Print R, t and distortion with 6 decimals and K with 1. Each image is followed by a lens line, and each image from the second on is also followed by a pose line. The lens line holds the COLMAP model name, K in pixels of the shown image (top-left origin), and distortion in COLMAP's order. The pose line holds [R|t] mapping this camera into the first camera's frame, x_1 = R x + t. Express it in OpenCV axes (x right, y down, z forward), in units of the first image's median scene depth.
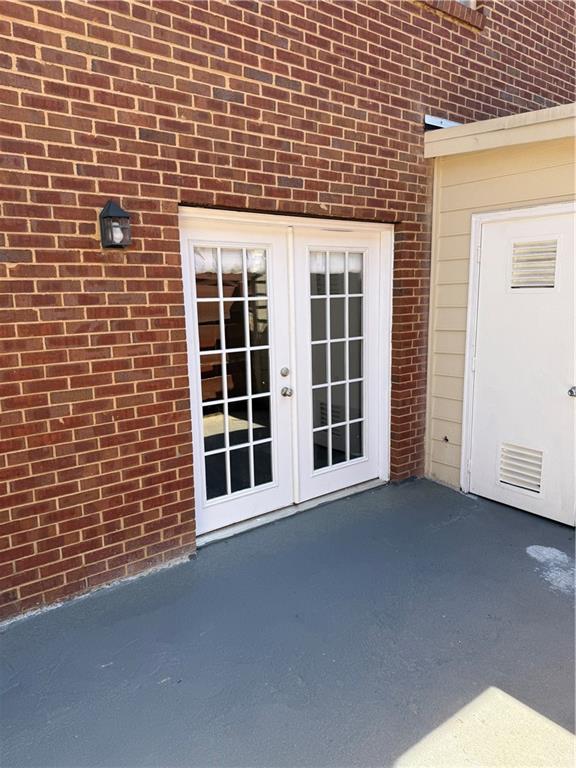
lens RADIAL K [[540.8, 0, 287.6], [0, 540.8, 382.8], [0, 0, 1]] dist [0.044626, -0.047687]
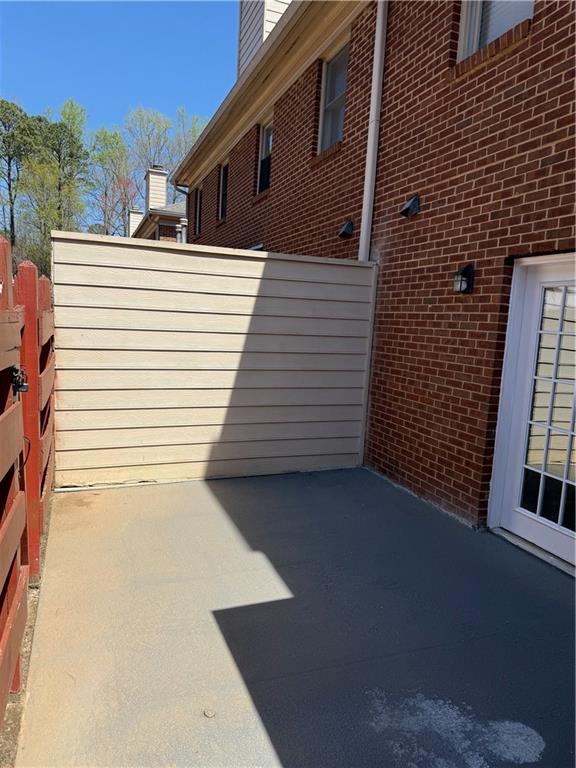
lens RADIAL K [[540.8, 0, 287.7], [0, 540.8, 385.5], [0, 0, 1]] dist [0.044626, -0.047687]
pose [[-0.293241, 0.117213, -0.948826, 1.305151], [-0.218590, 0.957946, 0.185896, -0.166627], [0.930714, 0.261916, -0.255288, 0.956009]]
